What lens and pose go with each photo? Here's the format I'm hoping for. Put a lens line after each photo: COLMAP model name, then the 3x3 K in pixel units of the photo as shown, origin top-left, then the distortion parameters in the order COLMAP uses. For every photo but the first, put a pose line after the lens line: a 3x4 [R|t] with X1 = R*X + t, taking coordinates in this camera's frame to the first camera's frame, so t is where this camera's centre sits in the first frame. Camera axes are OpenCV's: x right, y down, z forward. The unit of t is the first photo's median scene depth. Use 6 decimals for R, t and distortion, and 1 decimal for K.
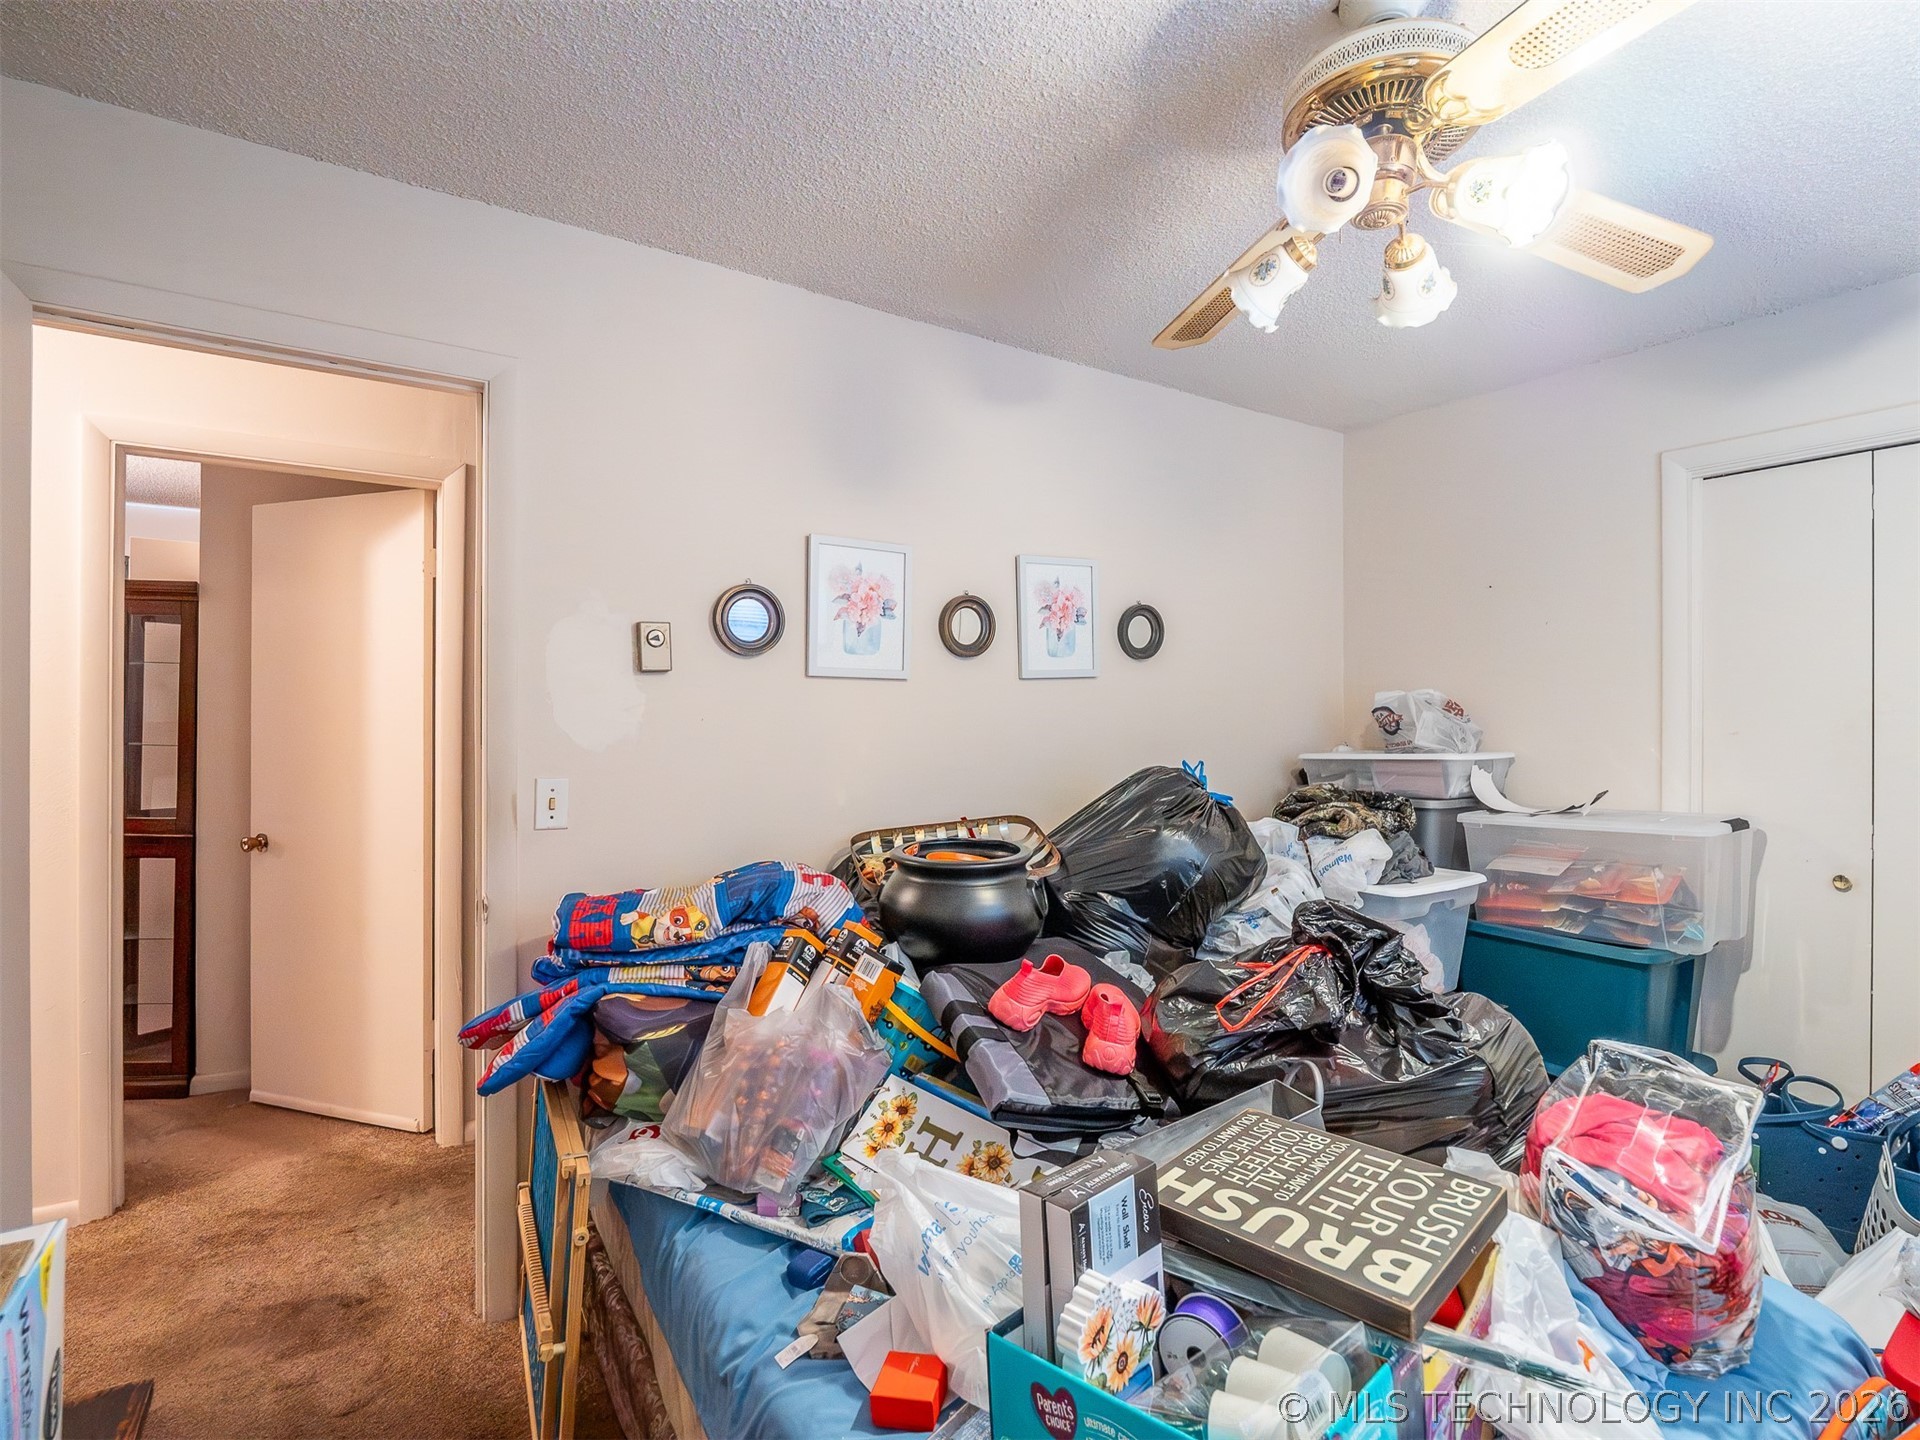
lens RADIAL K [[943.1, 0, 961.0], [0, 943.1, 716.4], [0, 0, 1]] dist [-0.002971, -0.008308]
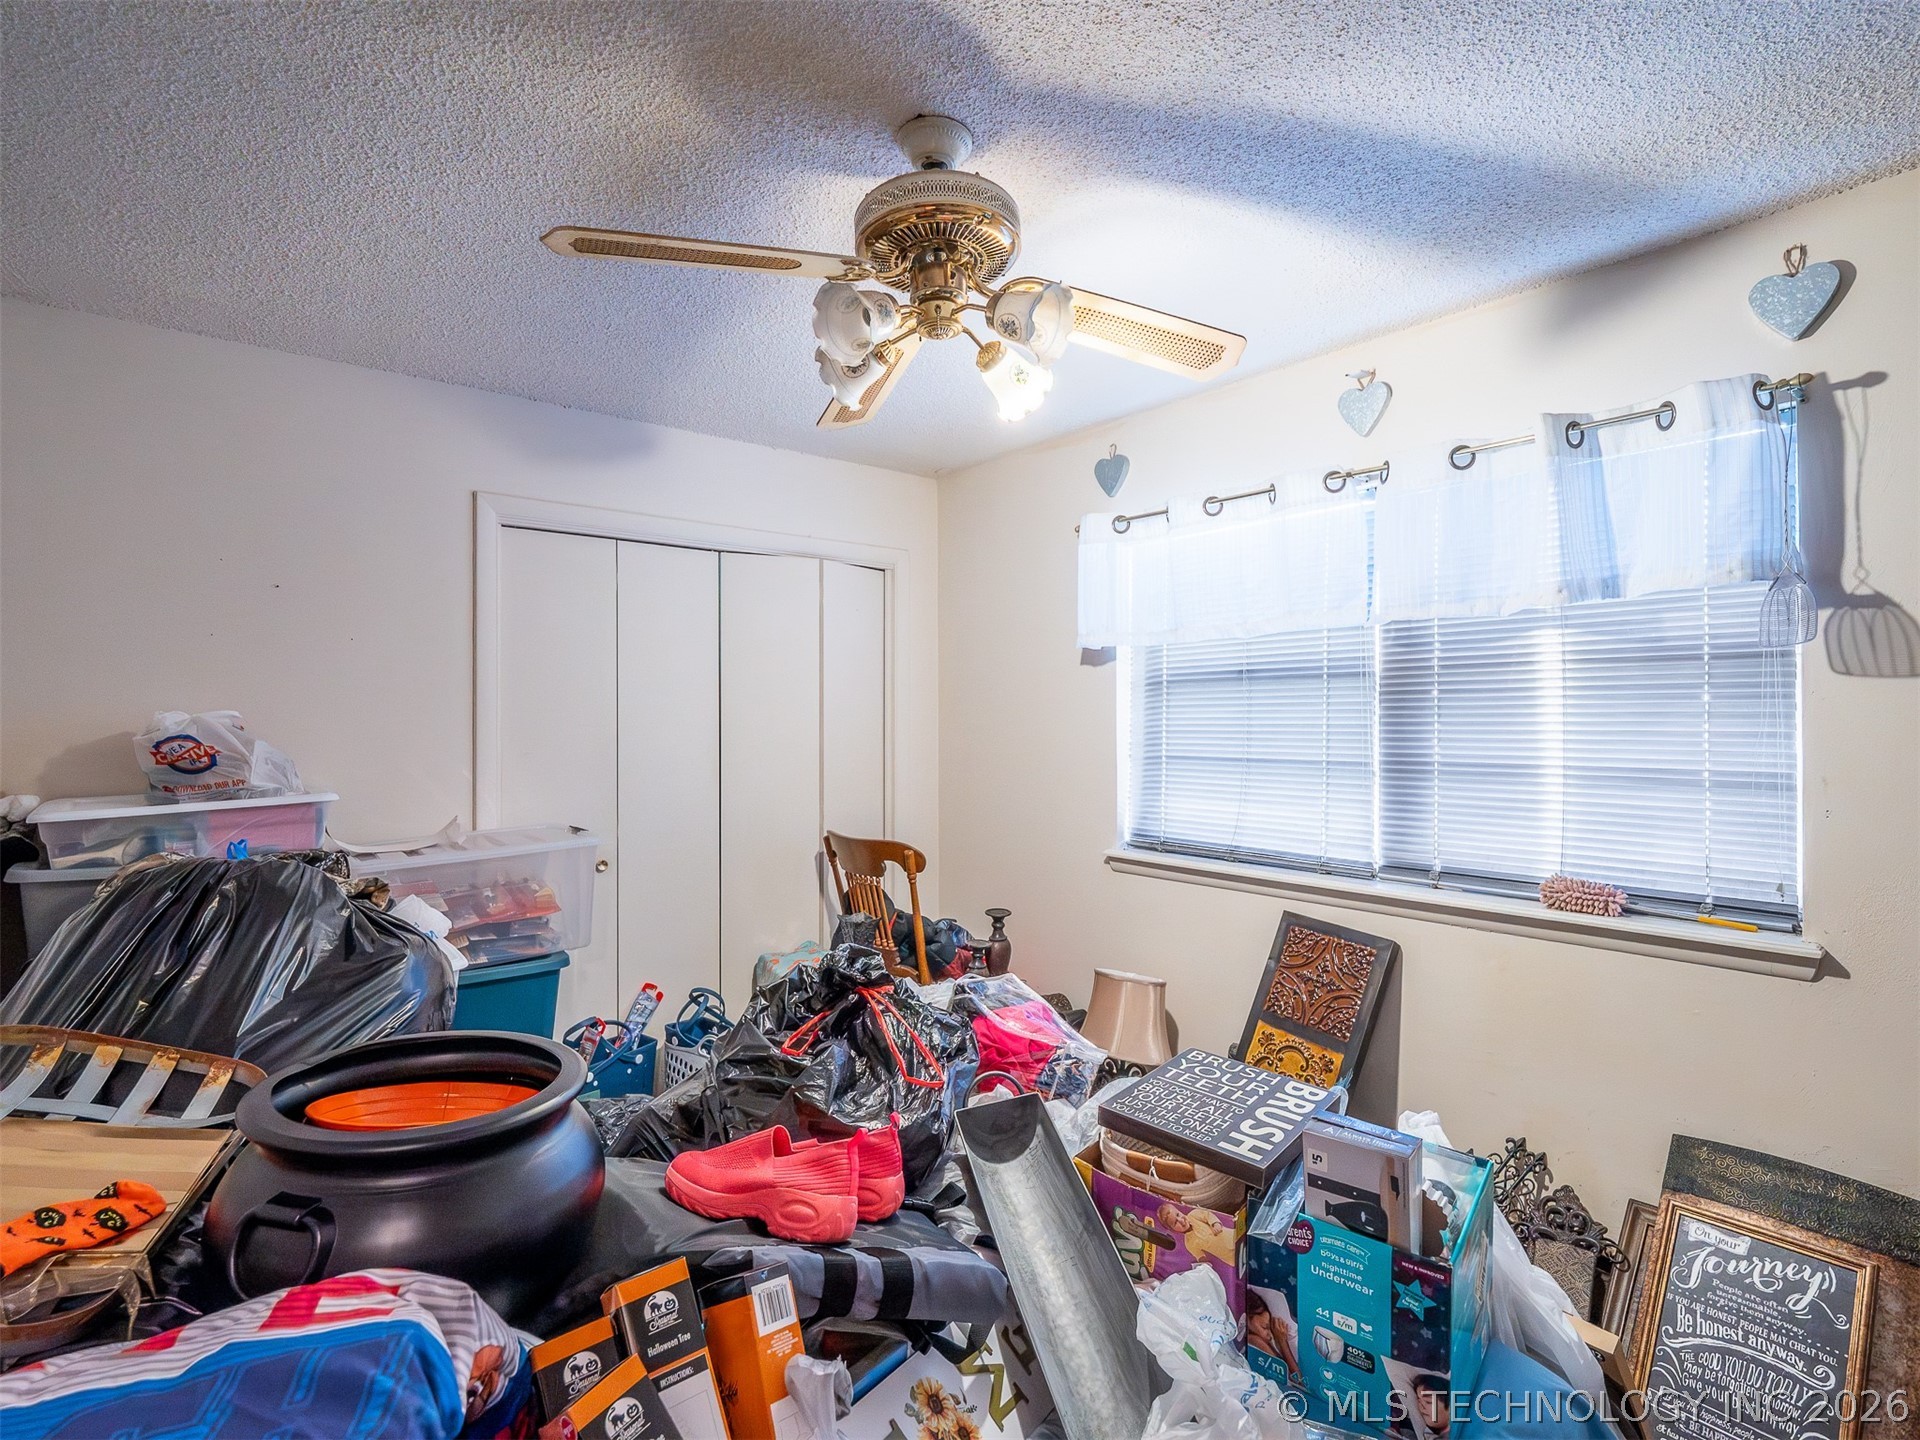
lens RADIAL K [[943.1, 0, 961.0], [0, 943.1, 716.4], [0, 0, 1]] dist [-0.002971, -0.008308]
pose [[-0.111434, -0.004888, 0.993760, -0.681803], [0.000368, 0.999988, 0.004960, -0.058922], [-0.993772, 0.000918, -0.111431, 1.059803]]
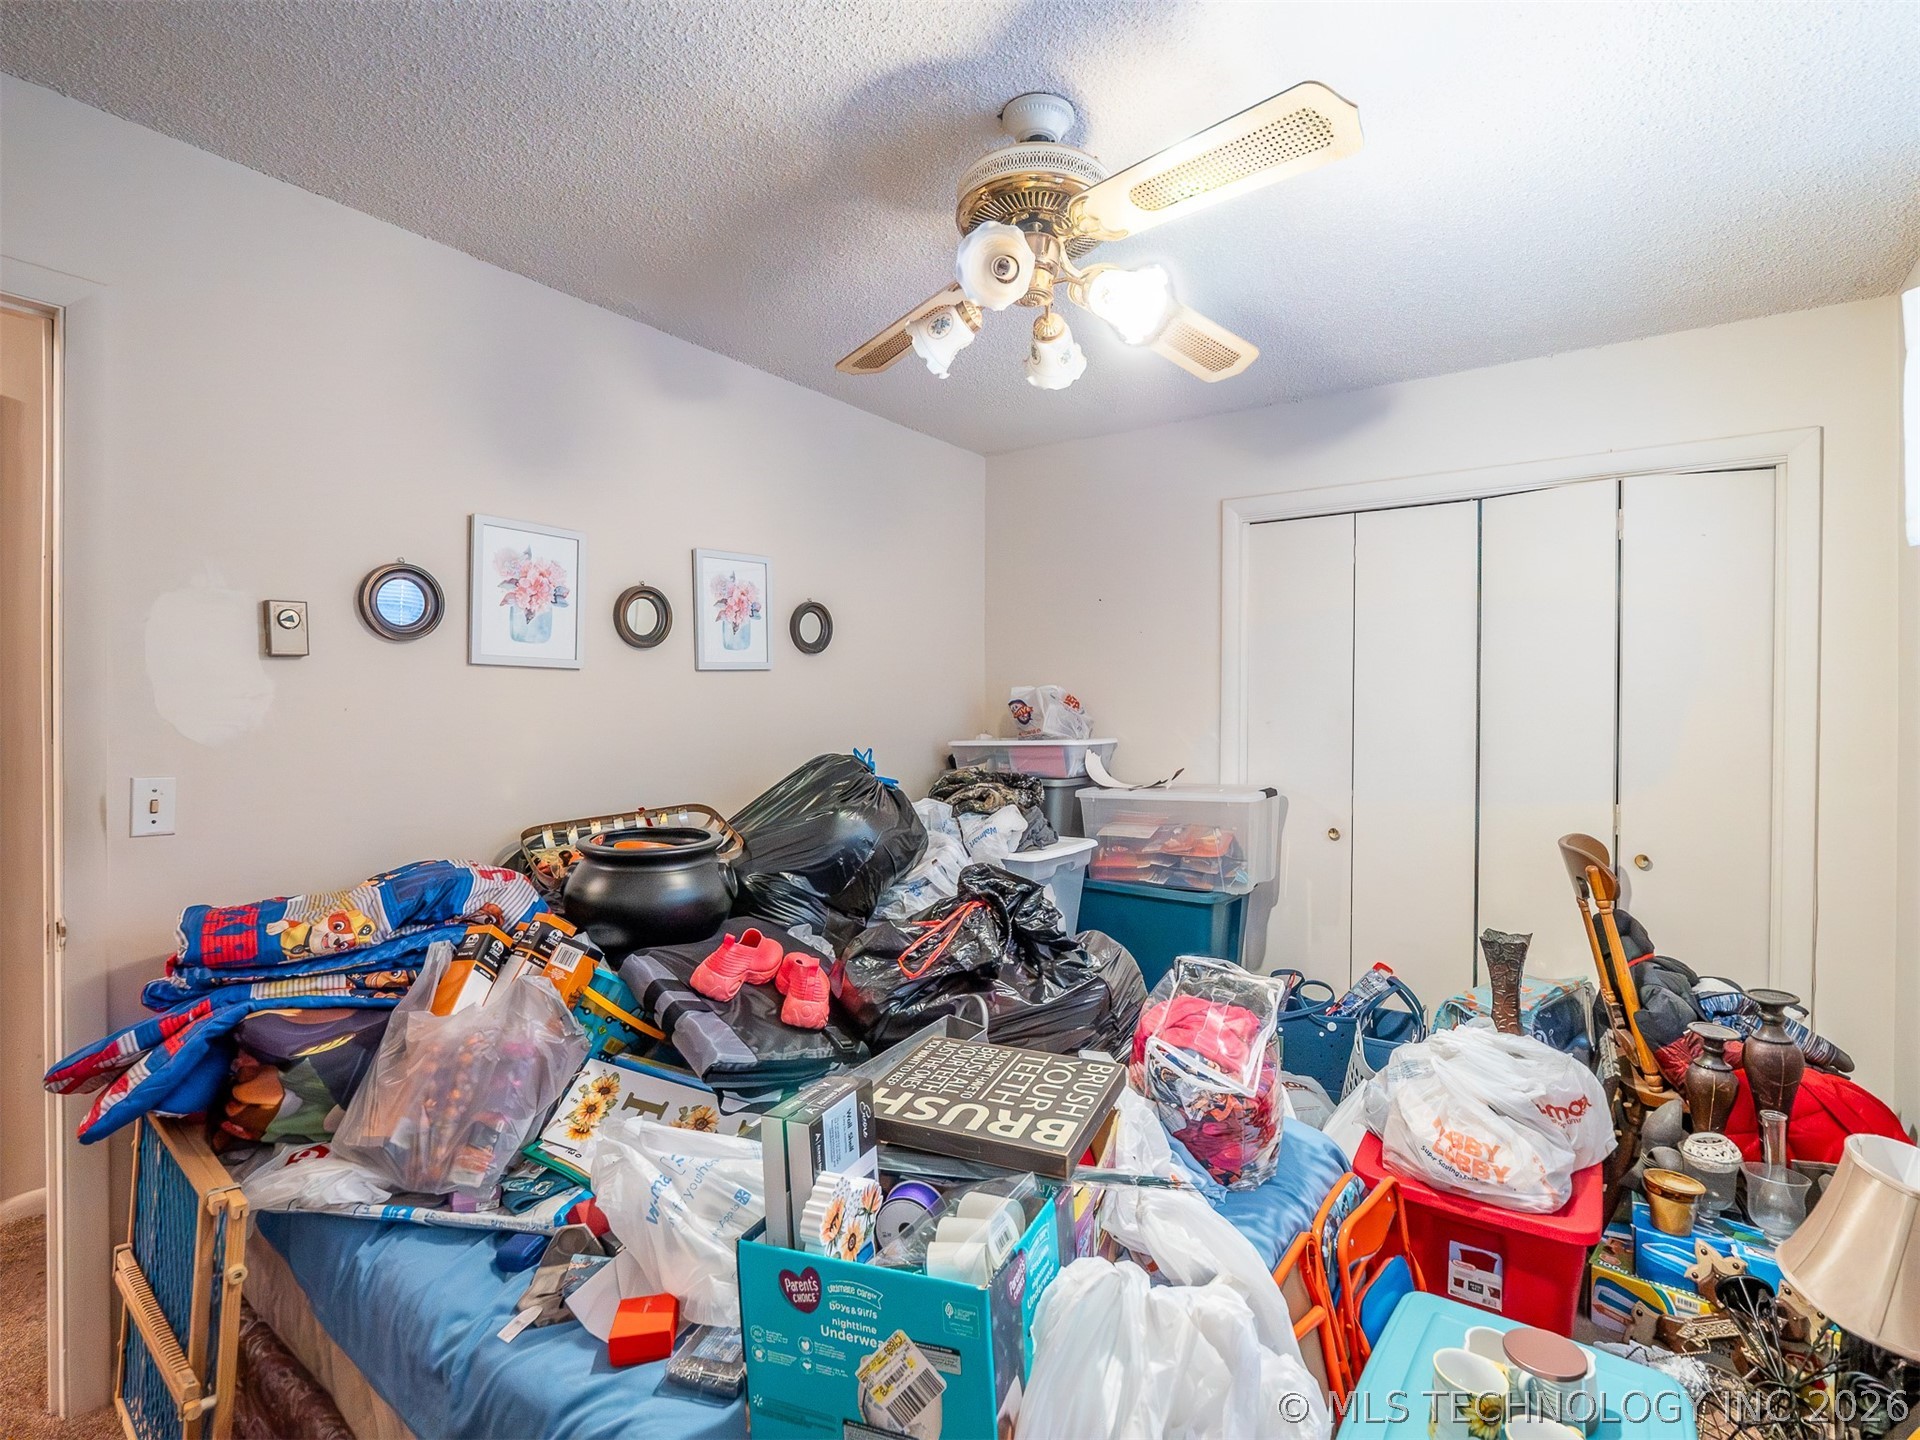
lens RADIAL K [[943.1, 0, 961.0], [0, 943.1, 716.4], [0, 0, 1]] dist [-0.002971, -0.008308]
pose [[0.930556, -0.000441, 0.366149, -0.081368], [-0.003201, 0.999951, 0.009337, -0.000883], [-0.366136, -0.009861, 0.930509, -0.099902]]
